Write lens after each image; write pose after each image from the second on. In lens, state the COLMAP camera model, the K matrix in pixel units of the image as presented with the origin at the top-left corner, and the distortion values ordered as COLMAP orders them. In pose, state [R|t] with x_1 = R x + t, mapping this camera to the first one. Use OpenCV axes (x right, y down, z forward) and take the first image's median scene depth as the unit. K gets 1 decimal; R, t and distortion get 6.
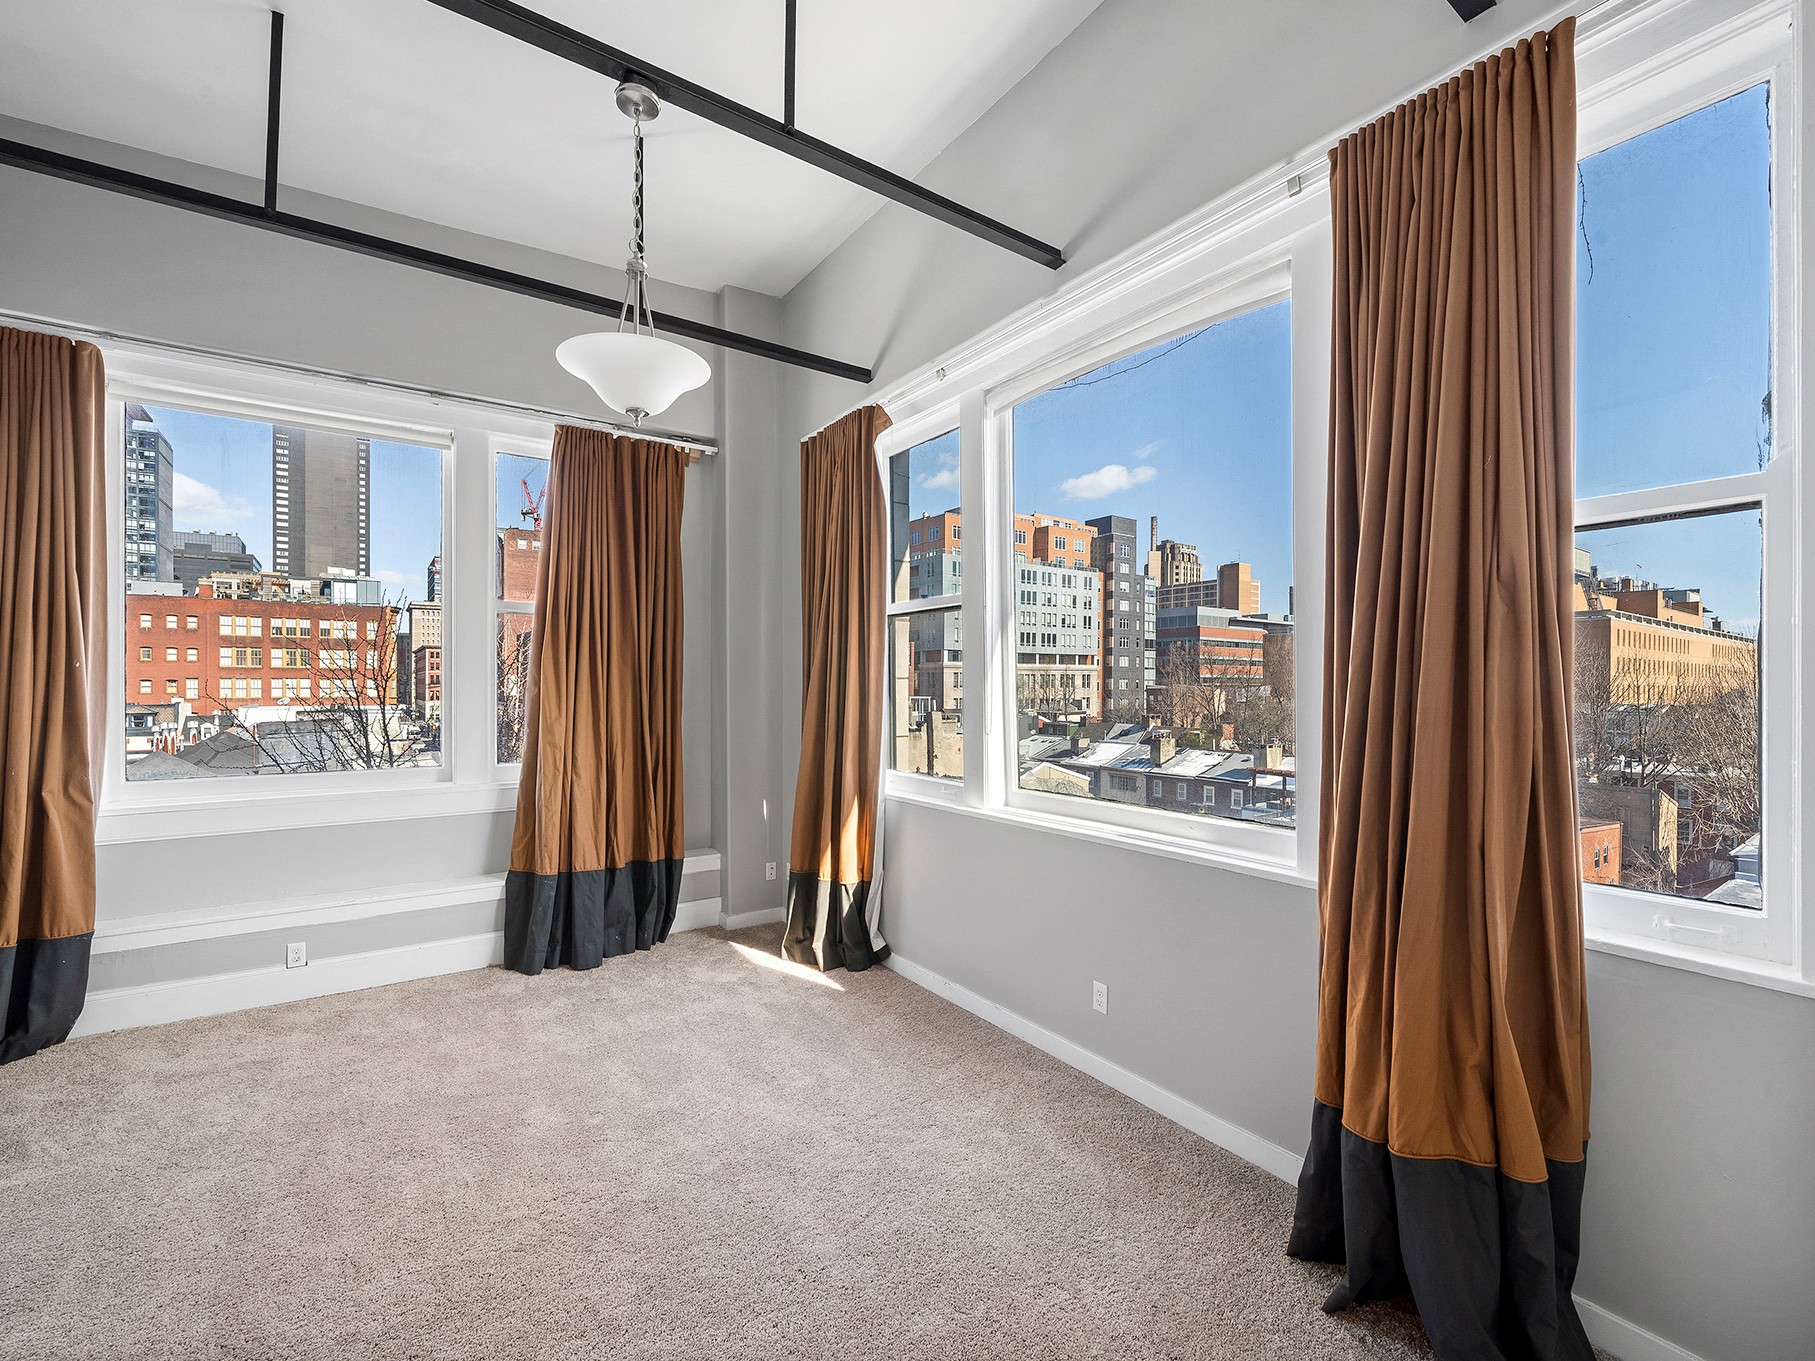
lens RADIAL K [[810.2, 0, 922.4], [0, 810.2, 682.4], [0, 0, 1]] dist [-0.003628, -0.000373]
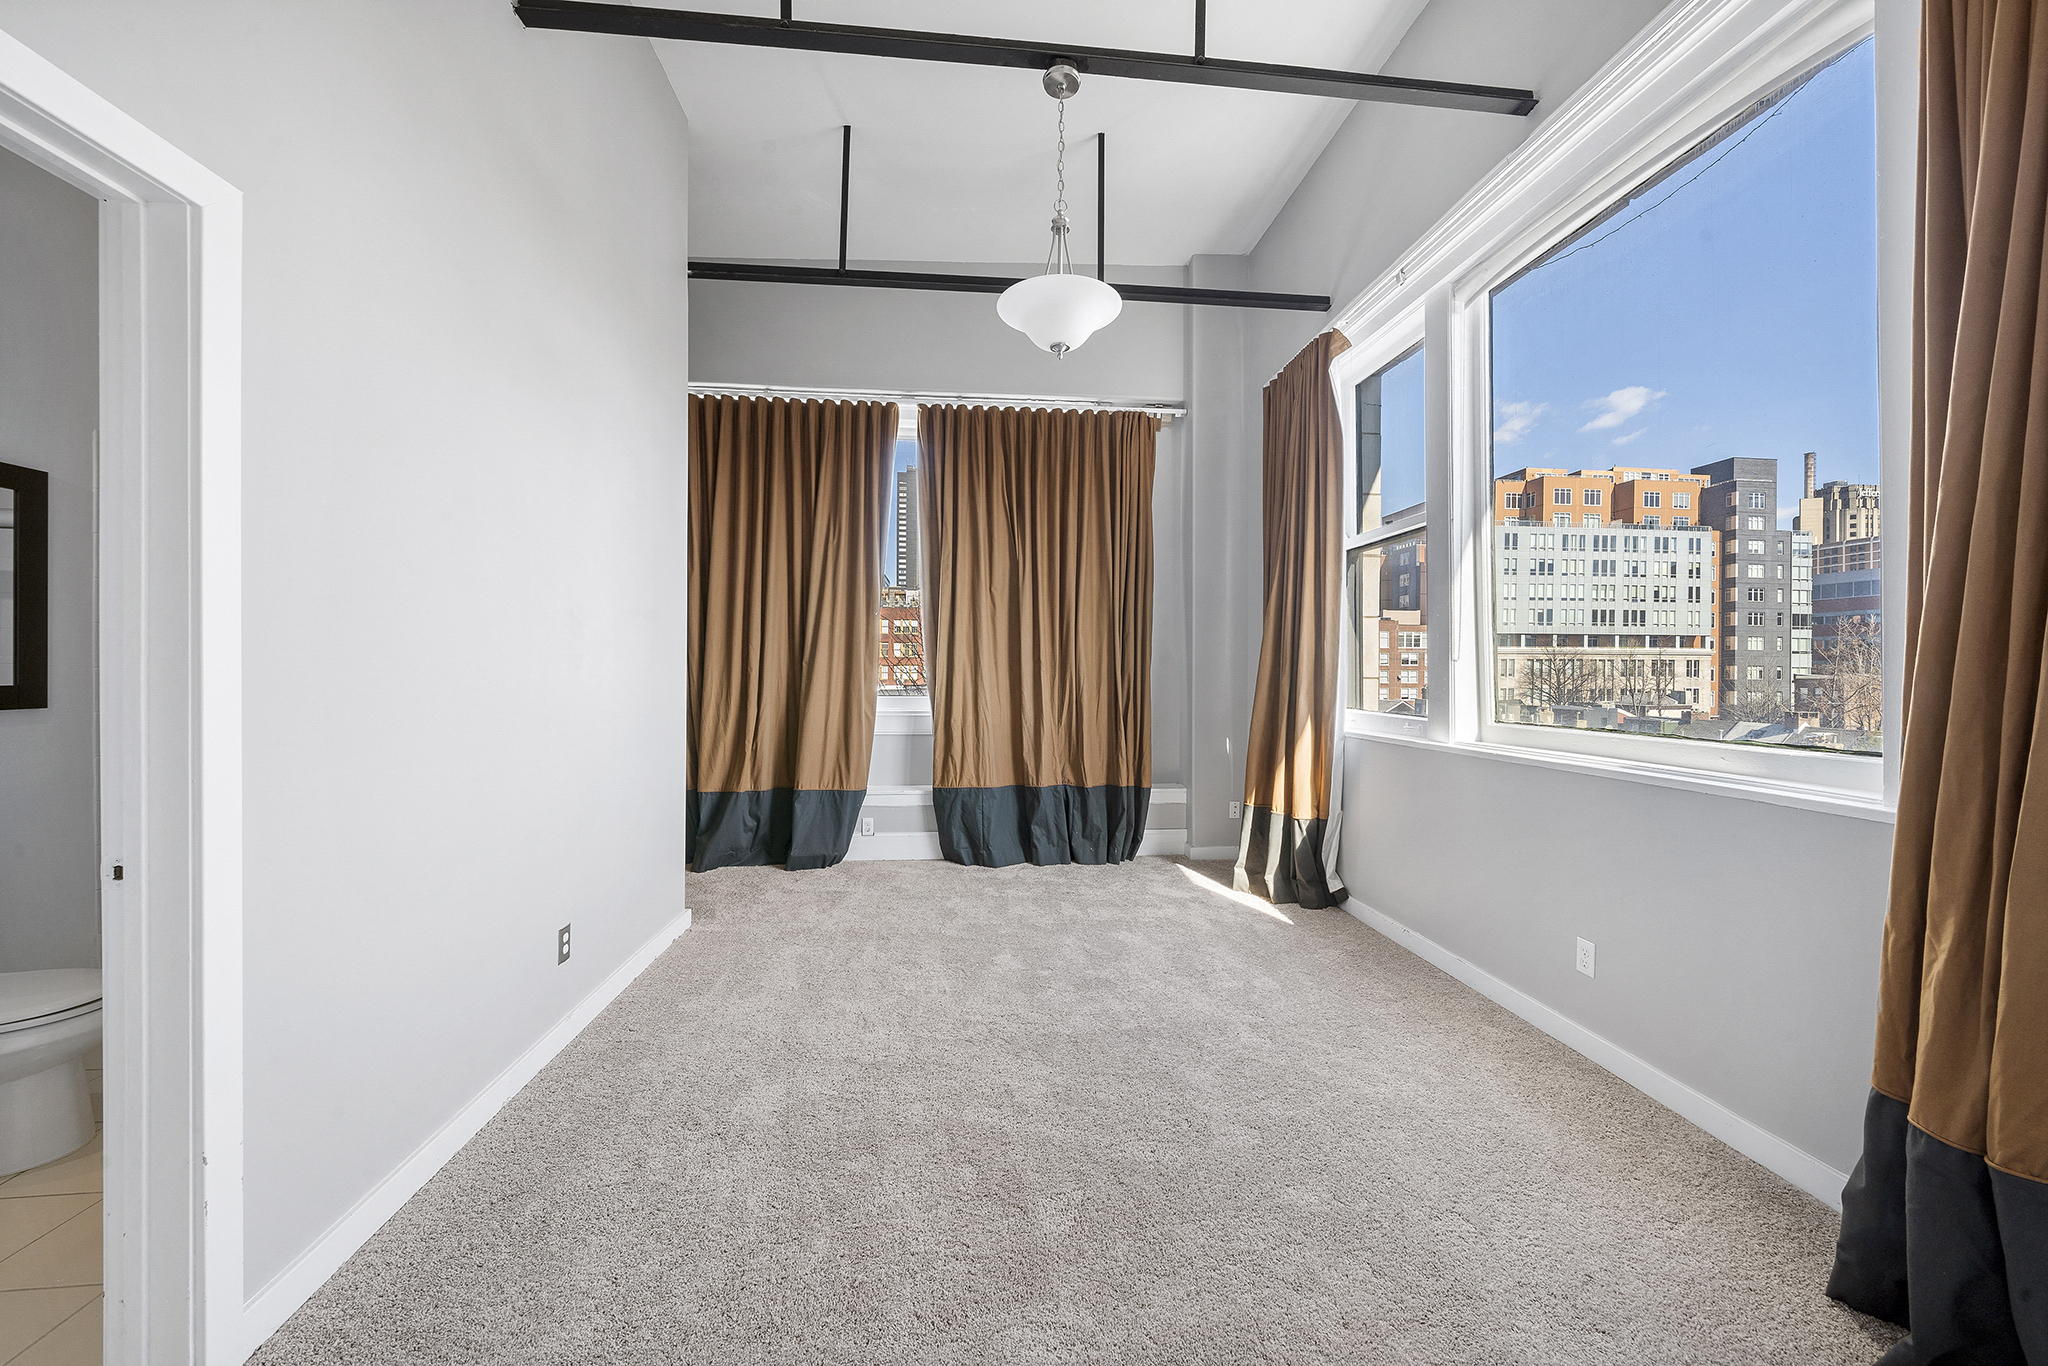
lens RADIAL K [[781.5, 0, 1024.0], [0, 781.5, 683.0], [0, 0, 1]] dist [-0.008081, 0.000346]
pose [[0.862624, 0.004641, -0.505825, 0.089448], [-0.005916, 0.999982, -0.000915, 0.078092], [0.505812, 0.003782, 0.862636, 0.003998]]
